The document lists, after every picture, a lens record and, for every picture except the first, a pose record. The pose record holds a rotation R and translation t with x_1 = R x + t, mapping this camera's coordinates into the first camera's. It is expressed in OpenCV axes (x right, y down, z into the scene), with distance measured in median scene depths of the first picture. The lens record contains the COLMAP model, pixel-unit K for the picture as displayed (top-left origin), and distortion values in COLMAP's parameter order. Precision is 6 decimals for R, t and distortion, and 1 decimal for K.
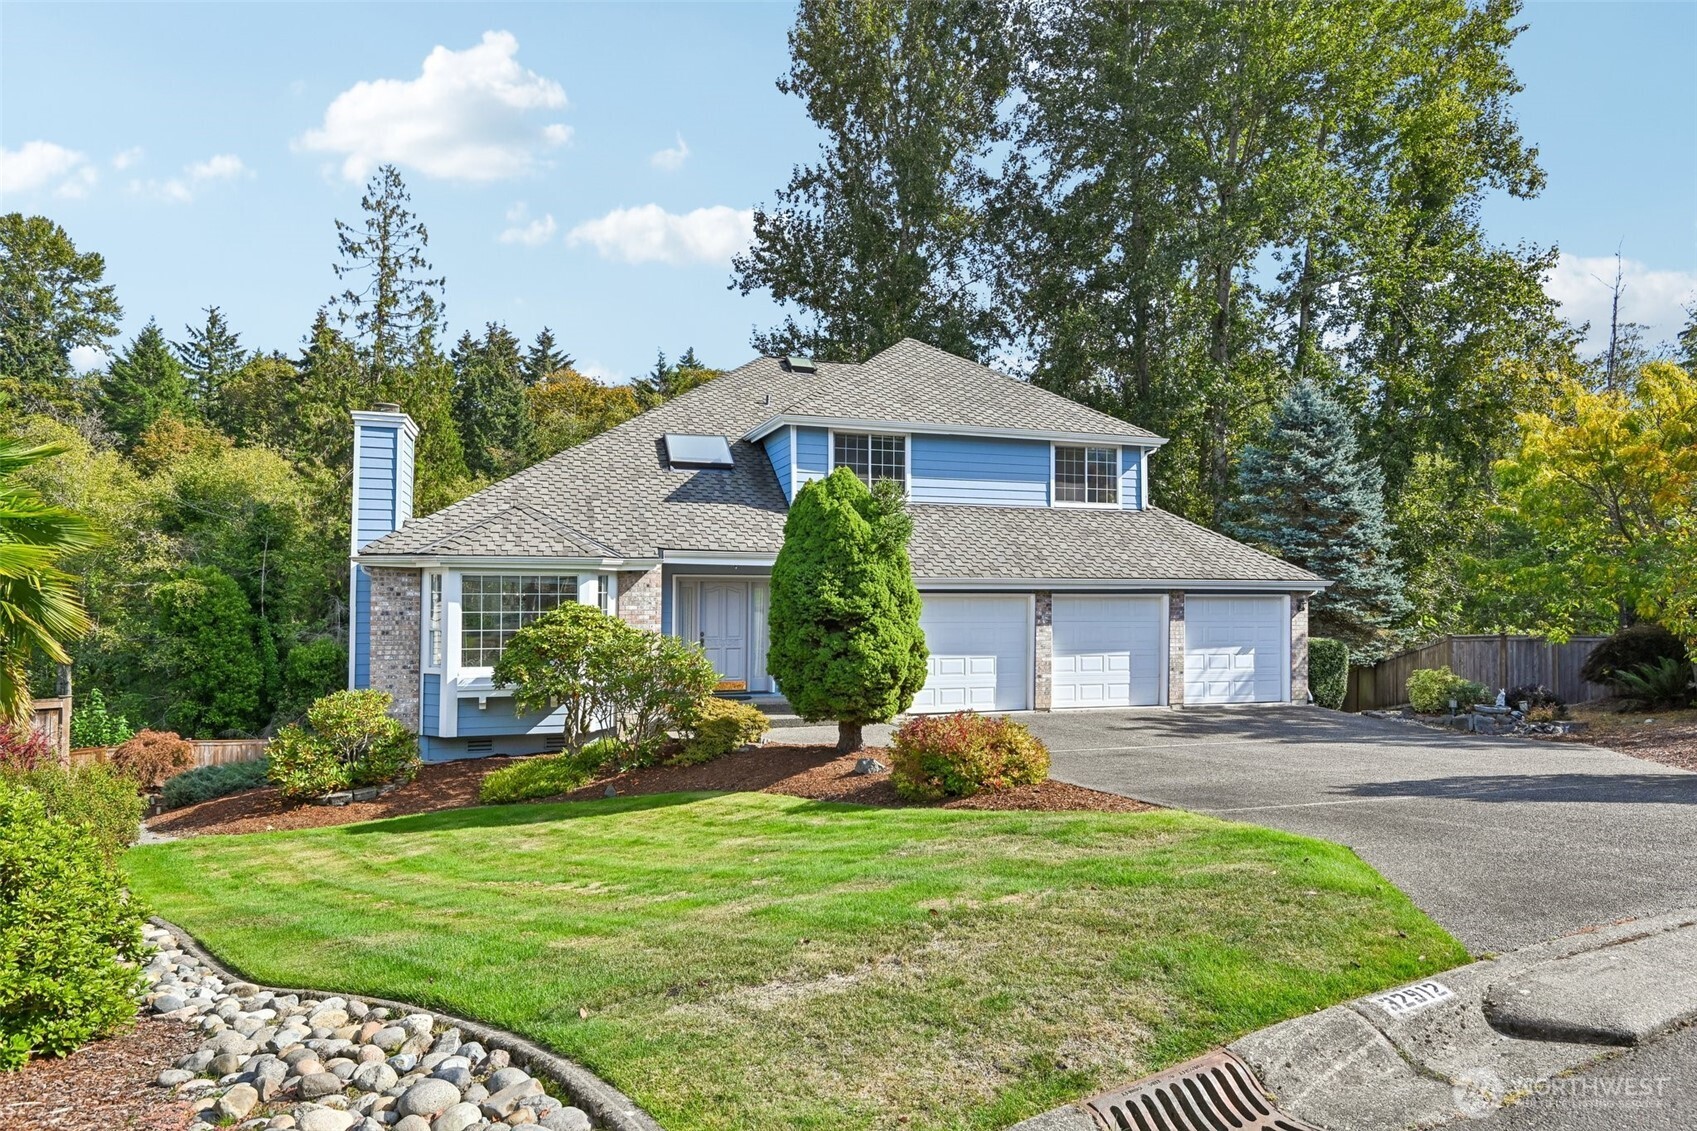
lens RADIAL K [[1011.7, 0, 848.5], [0, 1011.7, 565.5], [0, 0, 1]] dist [-0.016503, -0.000731]
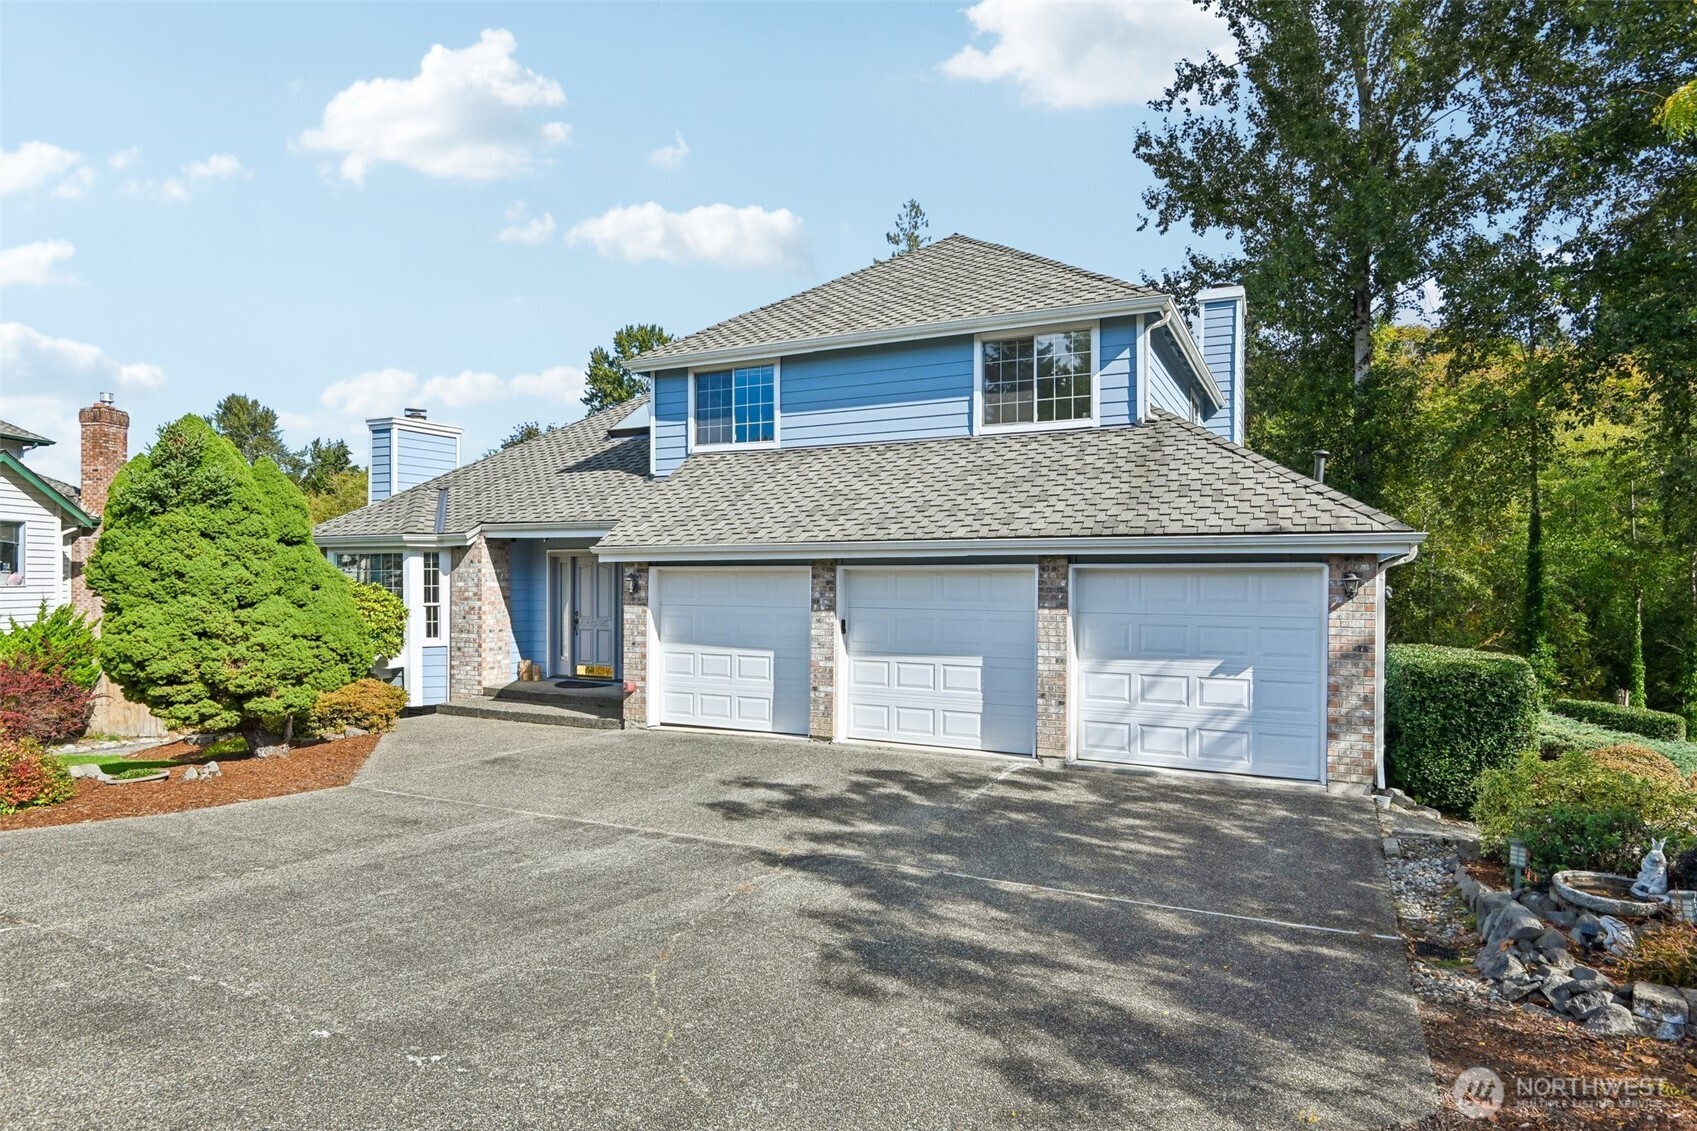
lens RADIAL K [[932.4, 0, 821.9], [0, 932.4, 571.8], [0, 0, 1]] dist [-0.025275, -0.000342]
pose [[0.727111, -0.007625, -0.686478, 0.566135], [0.022364, 0.999671, 0.012584, 0.022474], [0.686156, -0.024502, 0.727042, 0.506165]]
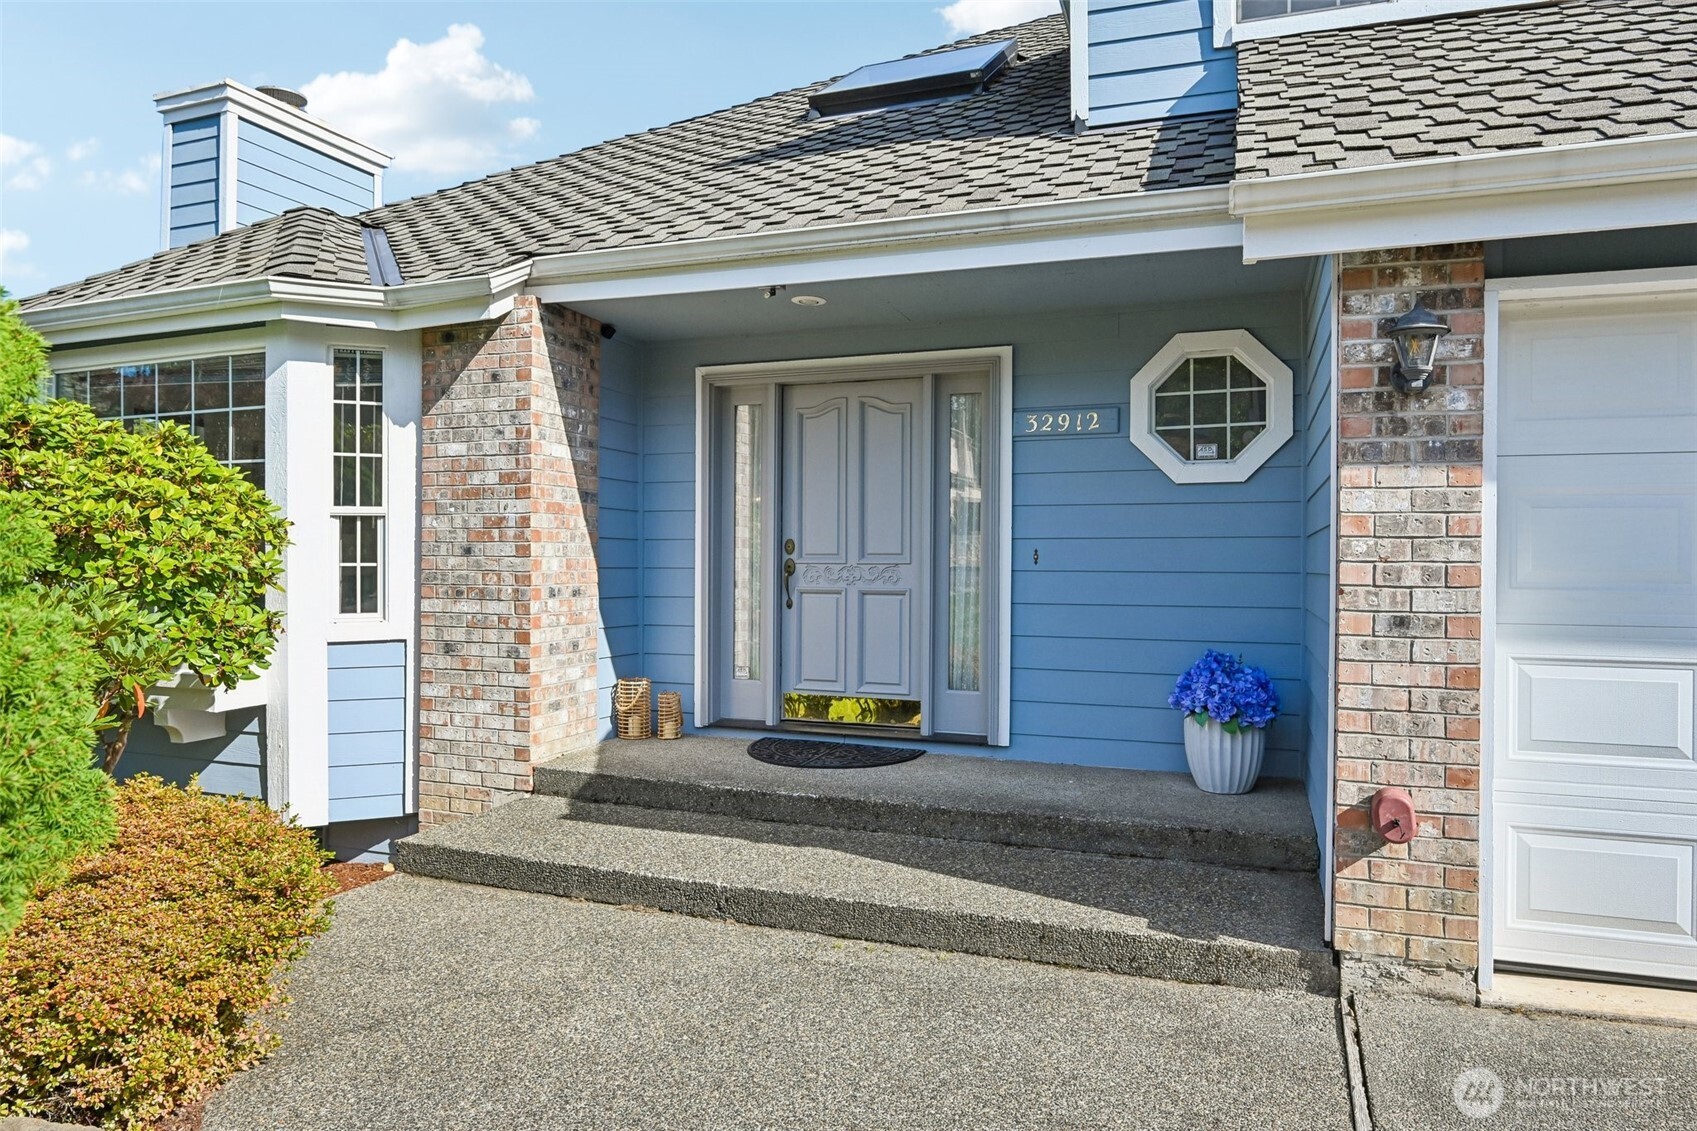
lens RADIAL K [[1011.7, 0, 848.5], [0, 1011.7, 565.5], [0, 0, 1]] dist [-0.016503, -0.000731]
pose [[0.812837, 0.001369, -0.582490, 0.061392], [0.012369, 0.999731, 0.019611, 0.063390], [0.582360, -0.023146, 0.812602, 0.701401]]
